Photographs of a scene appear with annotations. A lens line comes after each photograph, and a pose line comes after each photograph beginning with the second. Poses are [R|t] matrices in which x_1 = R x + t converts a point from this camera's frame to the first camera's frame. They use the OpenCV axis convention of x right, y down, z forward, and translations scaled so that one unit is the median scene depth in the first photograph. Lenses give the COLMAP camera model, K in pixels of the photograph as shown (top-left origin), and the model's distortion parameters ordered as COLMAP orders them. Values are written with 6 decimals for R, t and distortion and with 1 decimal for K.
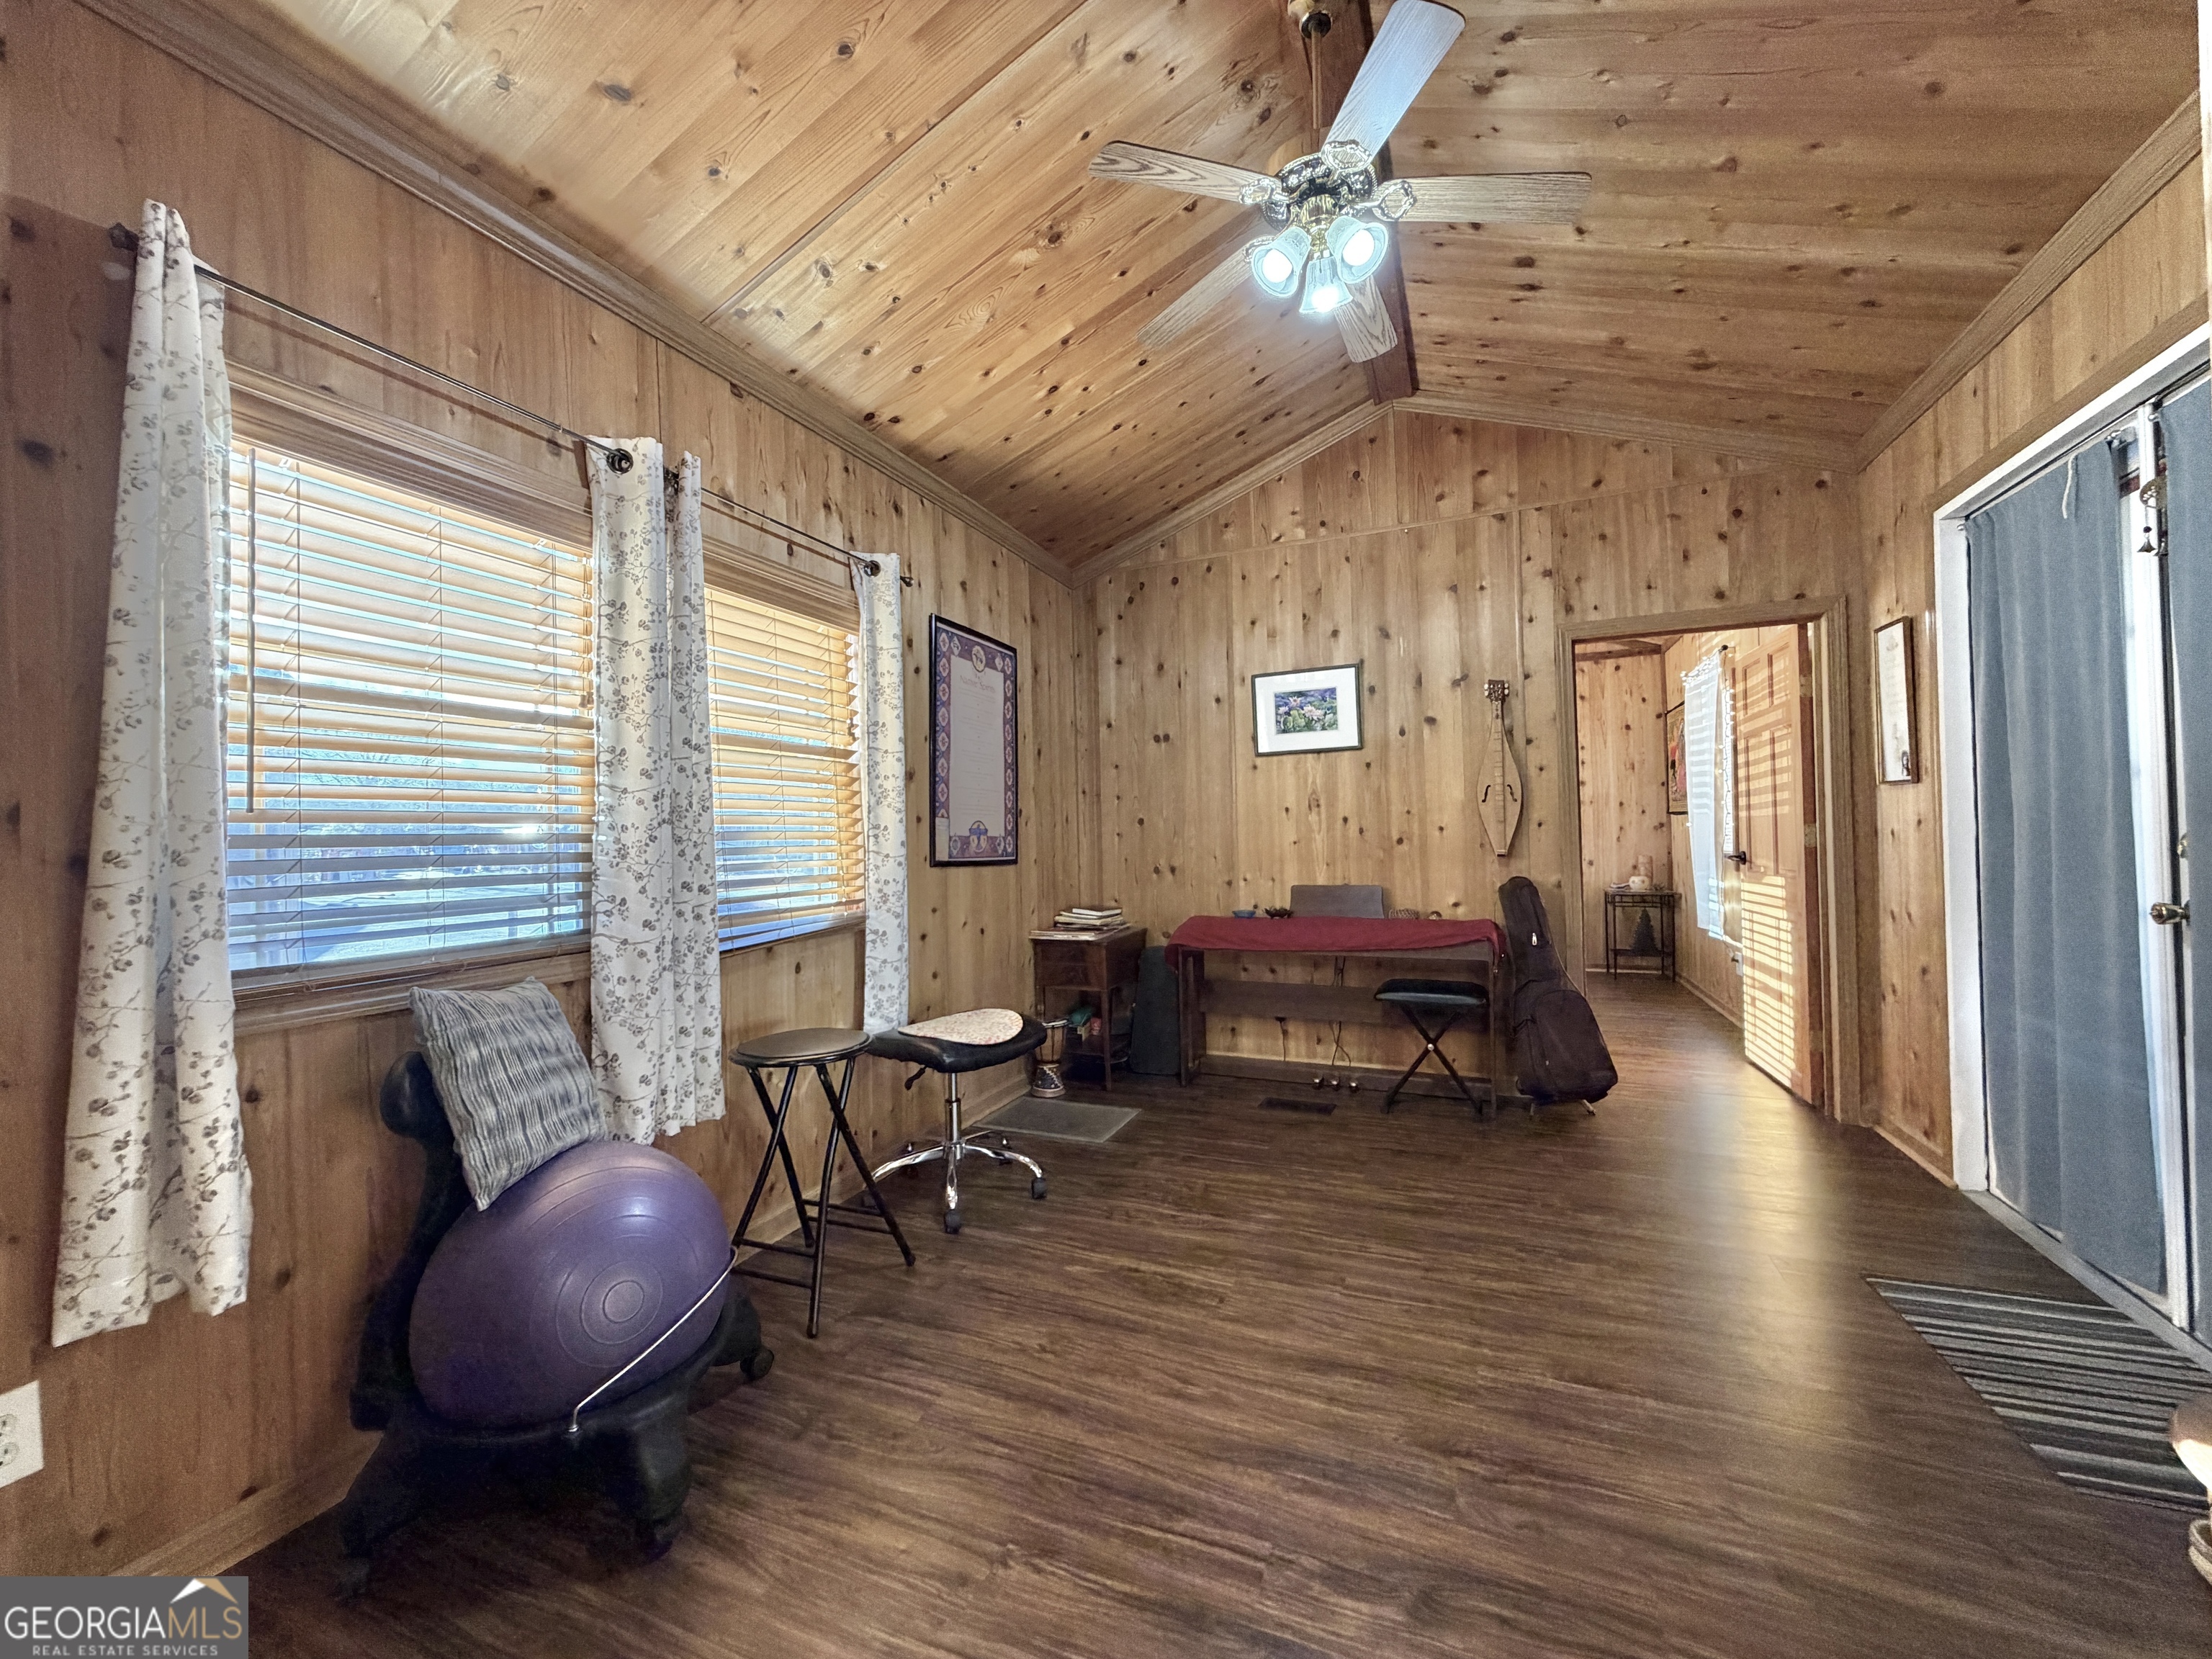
lens RADIAL K [[879.2, 0, 1099.7], [0, 879.2, 827.3], [0, 0, 1]] dist [0.003365, -0.000381]
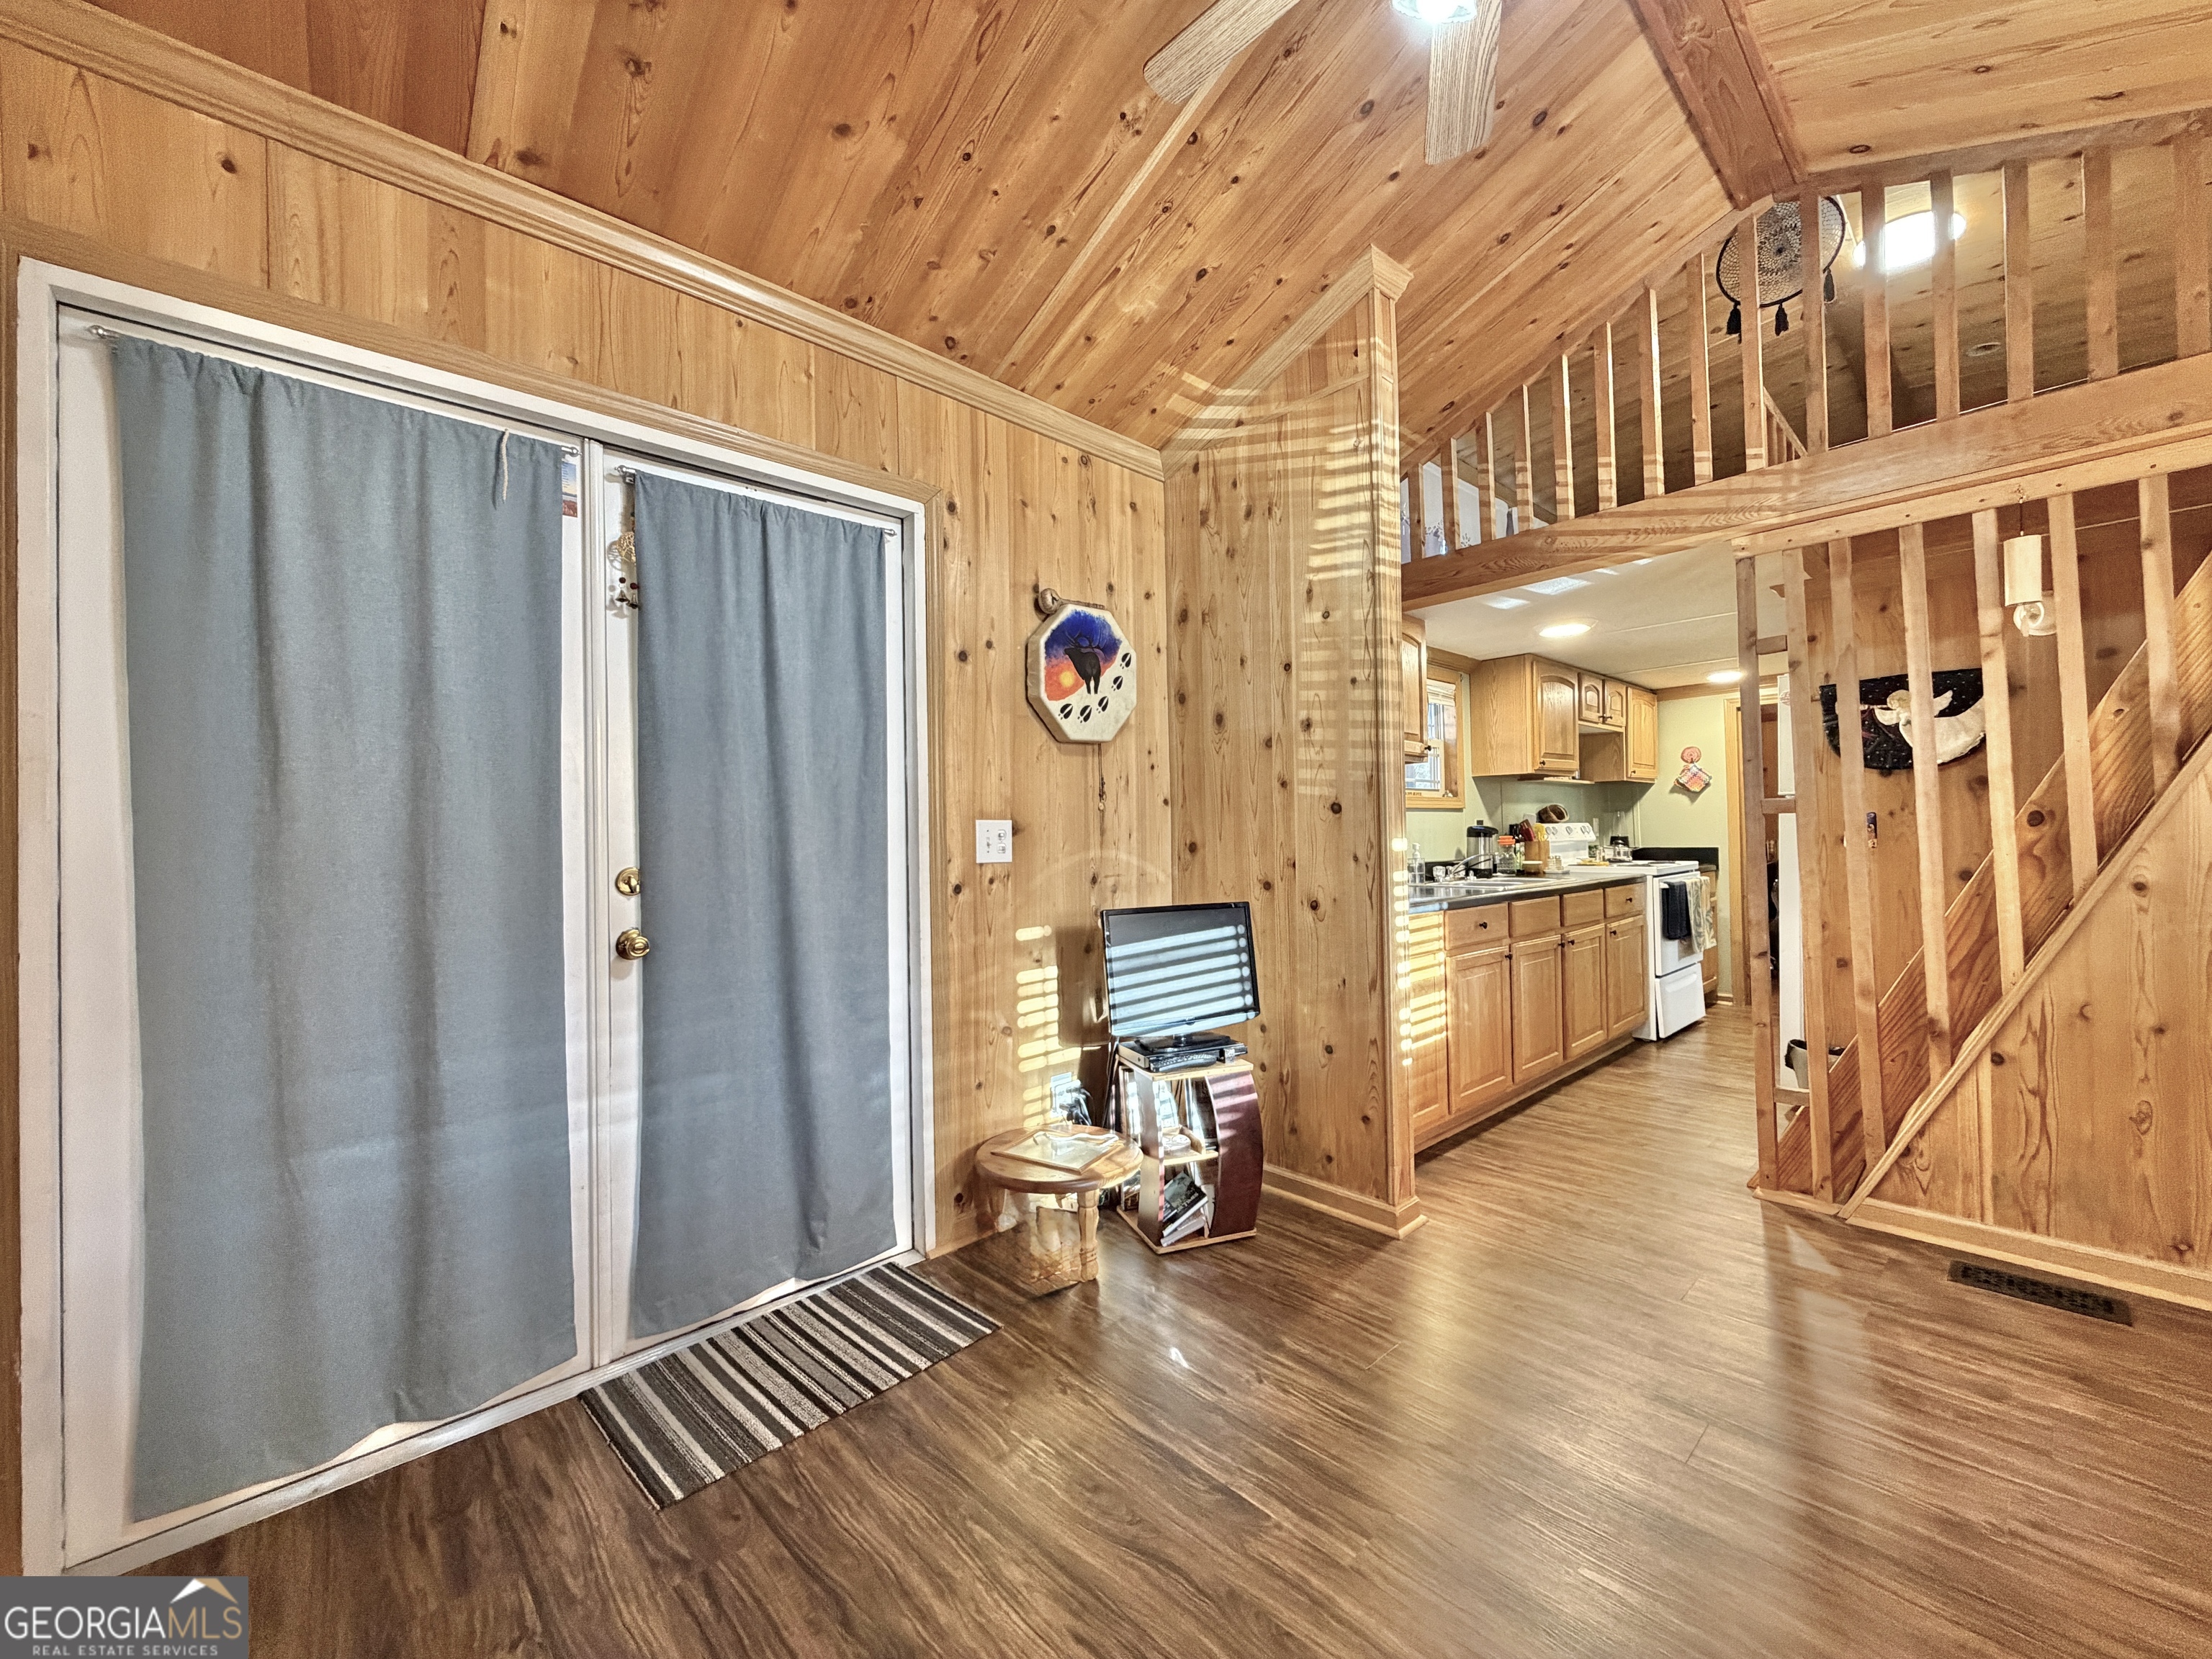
lens RADIAL K [[879.2, 0, 1101.8], [0, 879.2, 827.2], [0, 0, 1]] dist [0.003365, -0.000381]
pose [[-0.910184, 0.046417, 0.411595, 0.202850], [0.039025, 0.998891, -0.026349, 0.003424], [-0.412362, -0.007920, -0.910986, 1.274409]]
